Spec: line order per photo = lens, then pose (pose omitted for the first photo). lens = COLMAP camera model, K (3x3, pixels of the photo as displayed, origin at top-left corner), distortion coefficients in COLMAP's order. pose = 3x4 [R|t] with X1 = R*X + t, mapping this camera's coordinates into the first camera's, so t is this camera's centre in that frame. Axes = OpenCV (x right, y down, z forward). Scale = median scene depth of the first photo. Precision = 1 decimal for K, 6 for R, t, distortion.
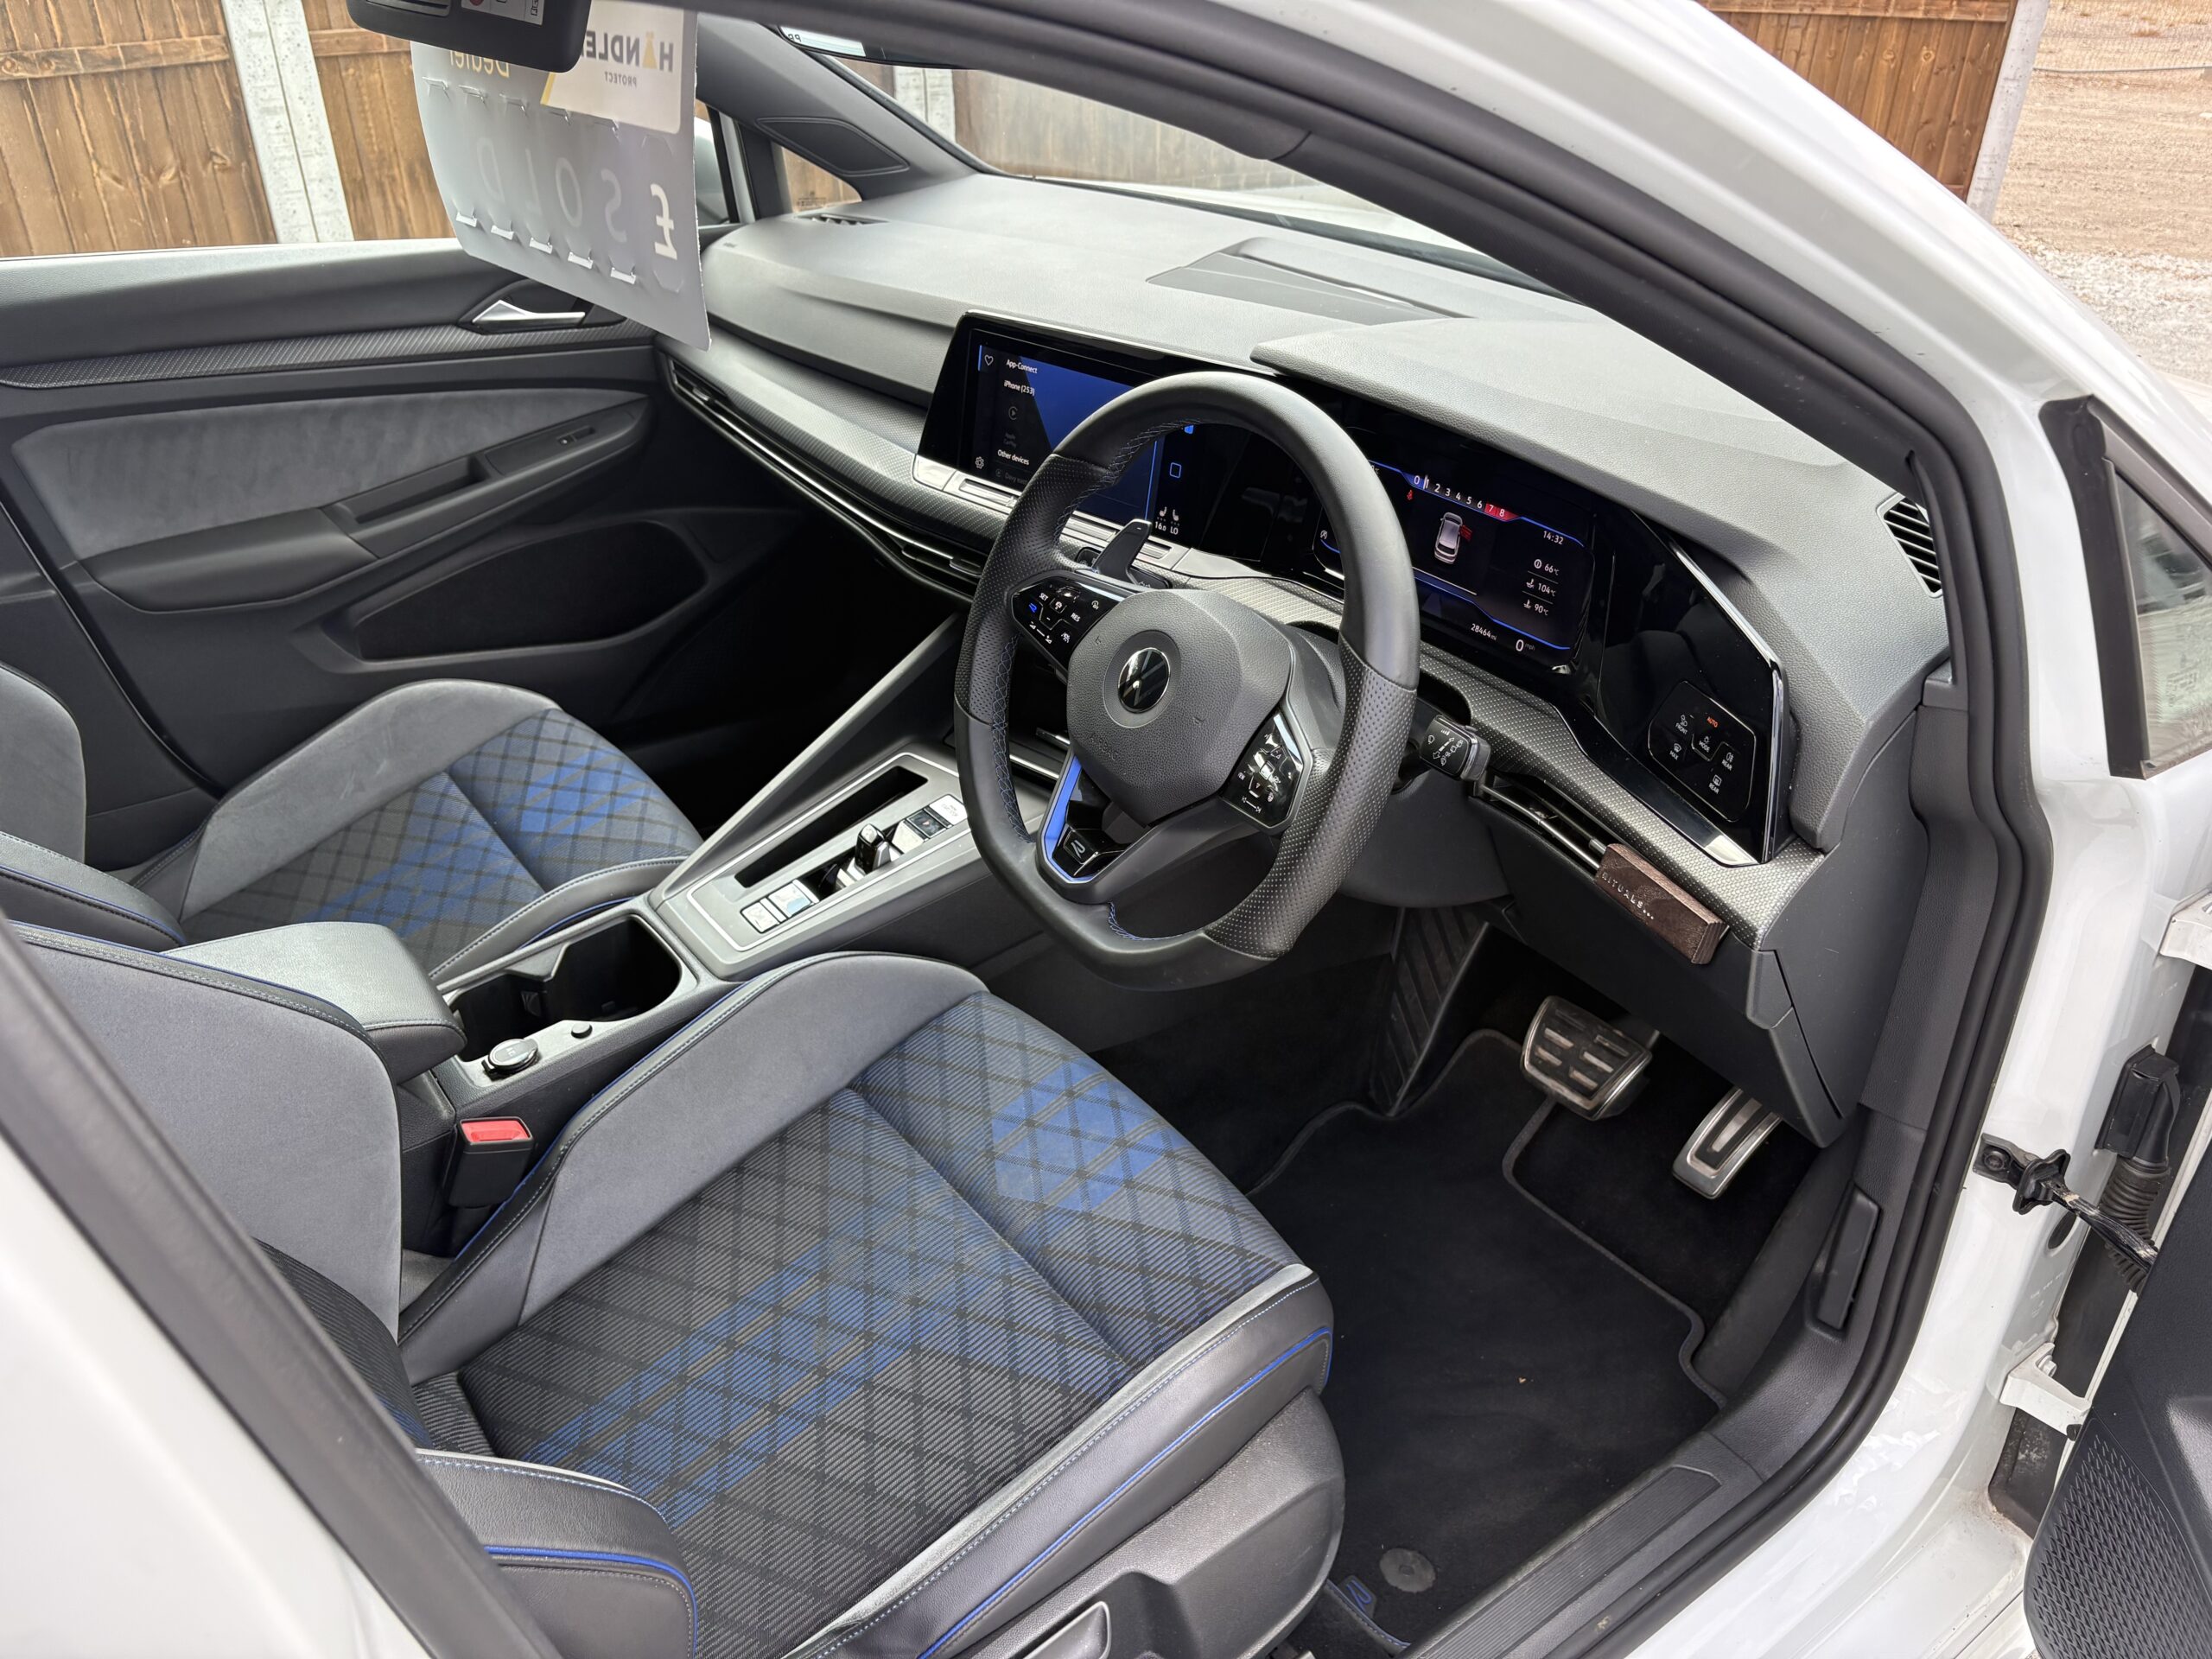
lens RADIAL K [[1660.9, 0, 1114.3], [0, 1660.9, 843.7], [0, 0, 1]] dist [0.026647, -0.048994]
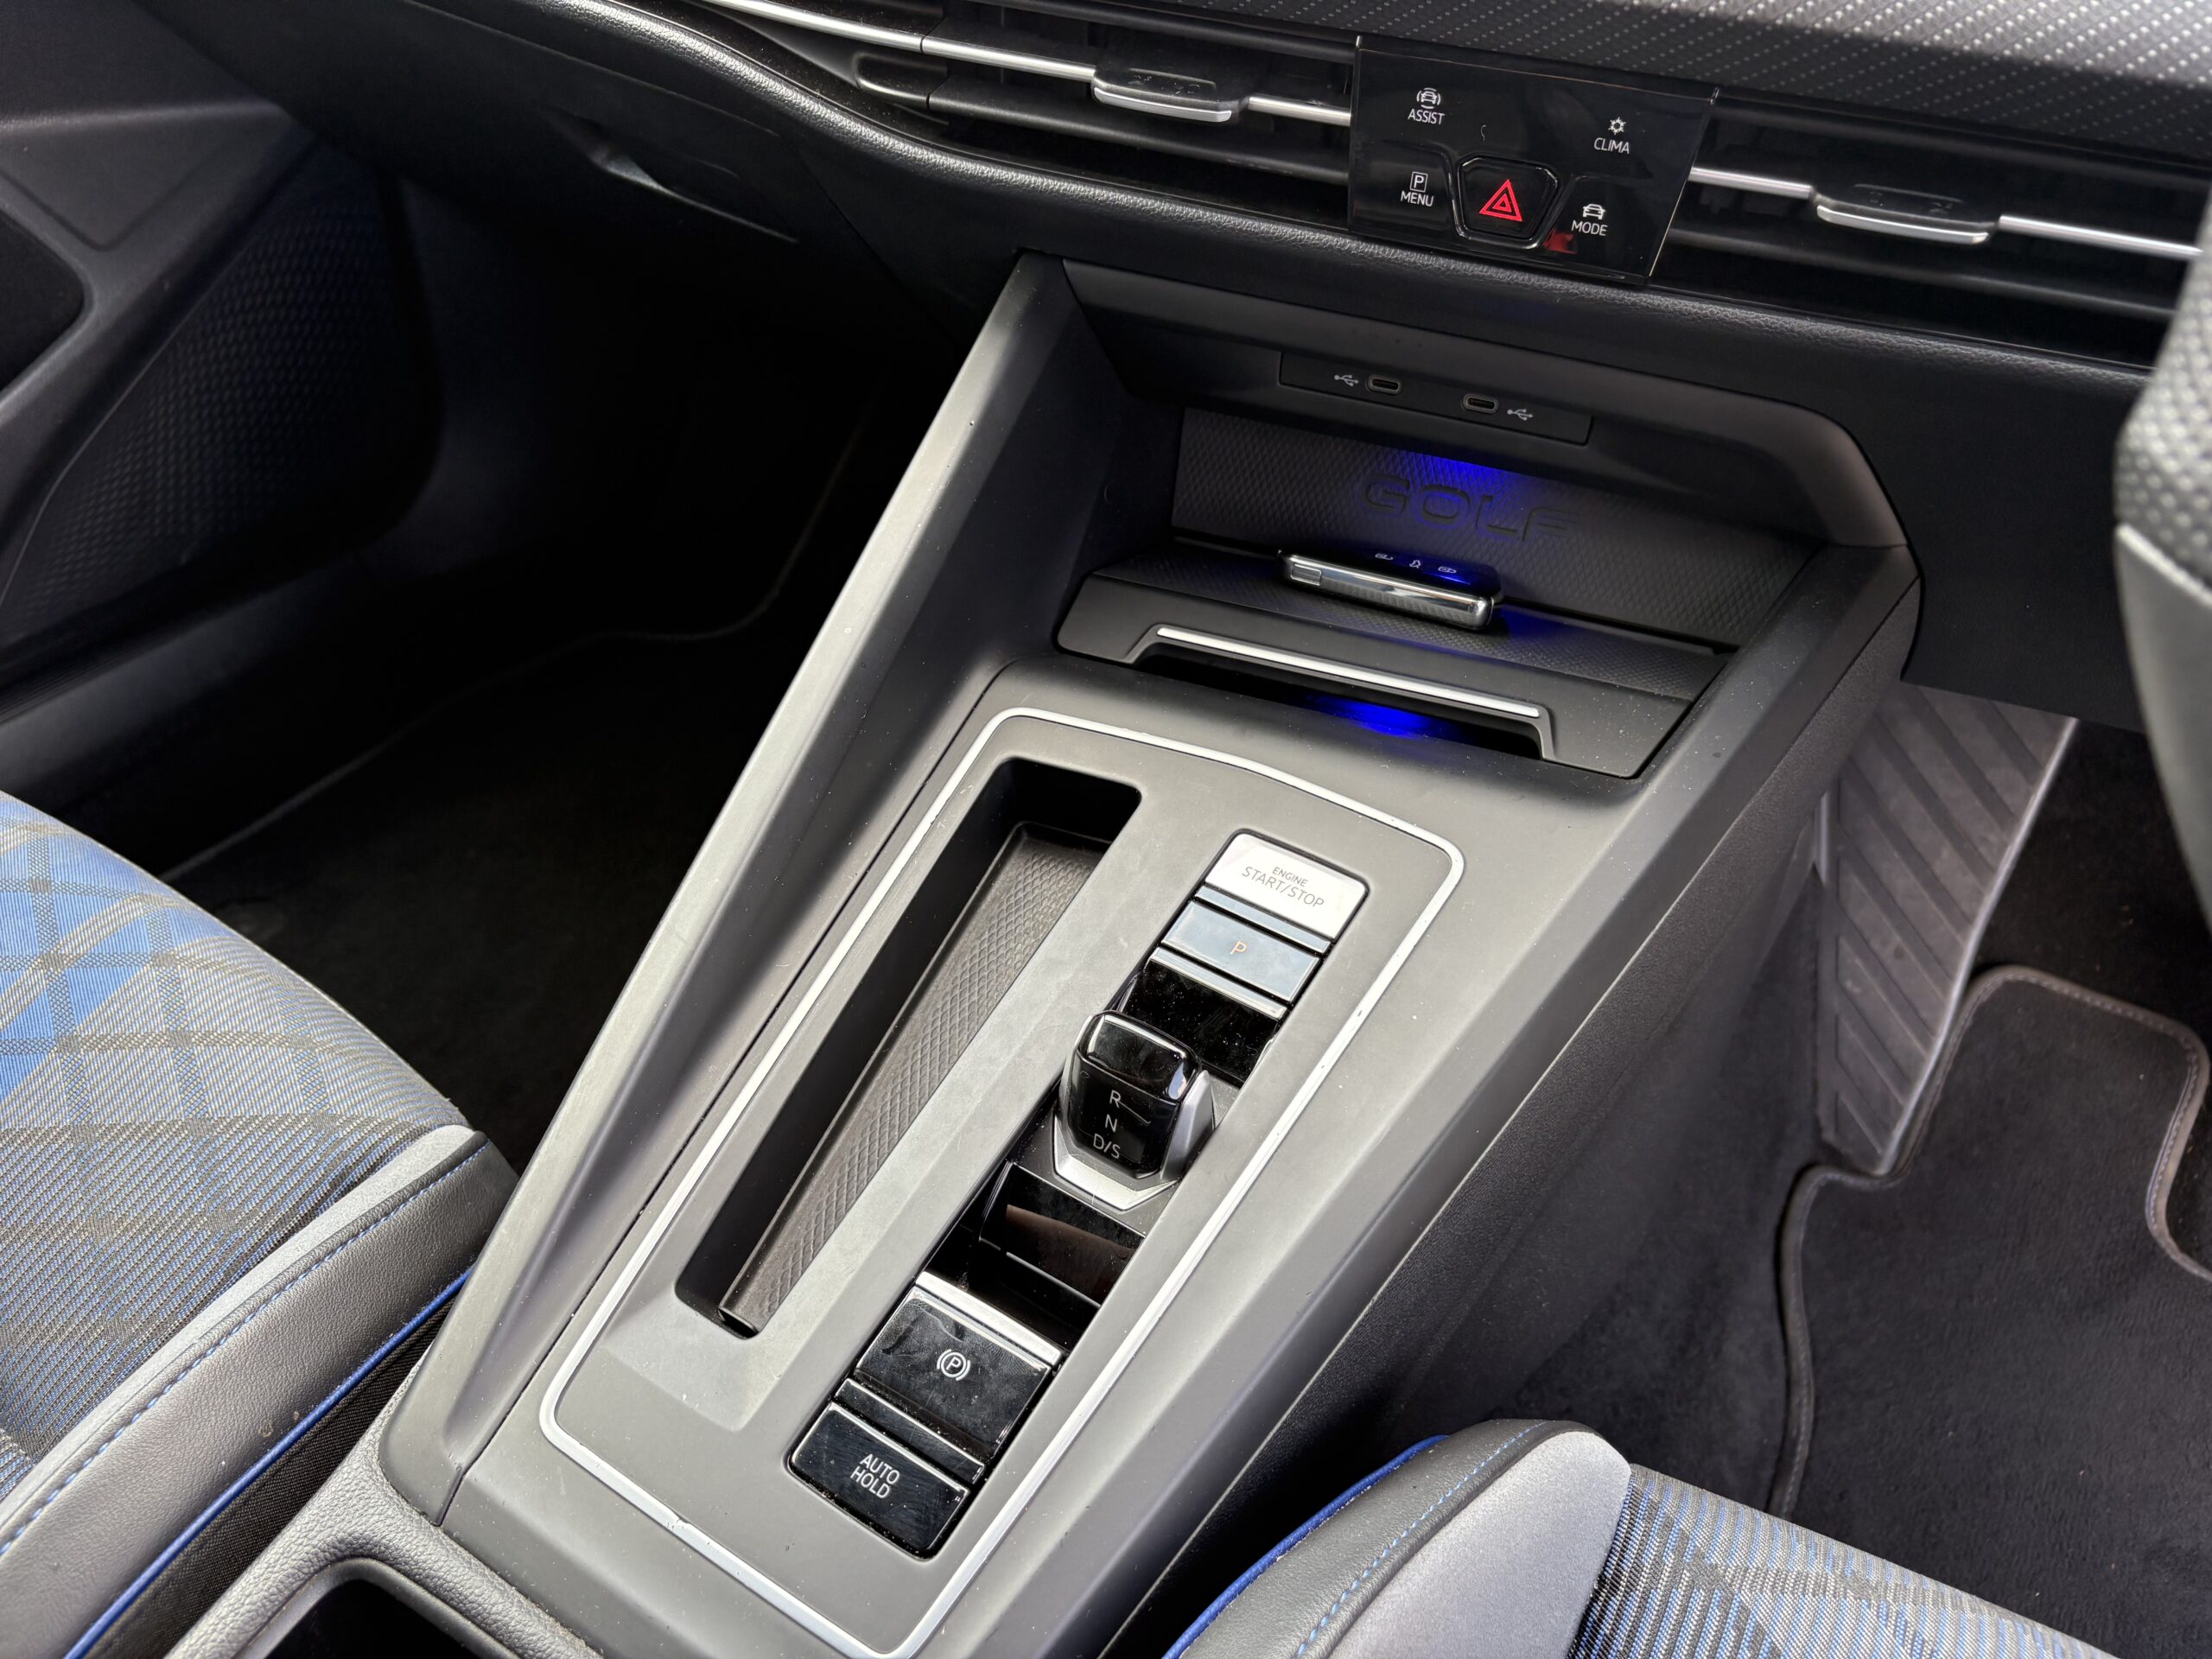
lens RADIAL K [[1700.7, 0, 1094.5], [0, 1700.7, 836.6], [0, 0, 1]] dist [0.052601, -0.057384]
pose [[0.936323, -0.218368, 0.274982, -0.260963], [0.167034, 0.965820, 0.198219, -0.118643], [-0.308868, -0.139665, 0.940795, 0.823962]]
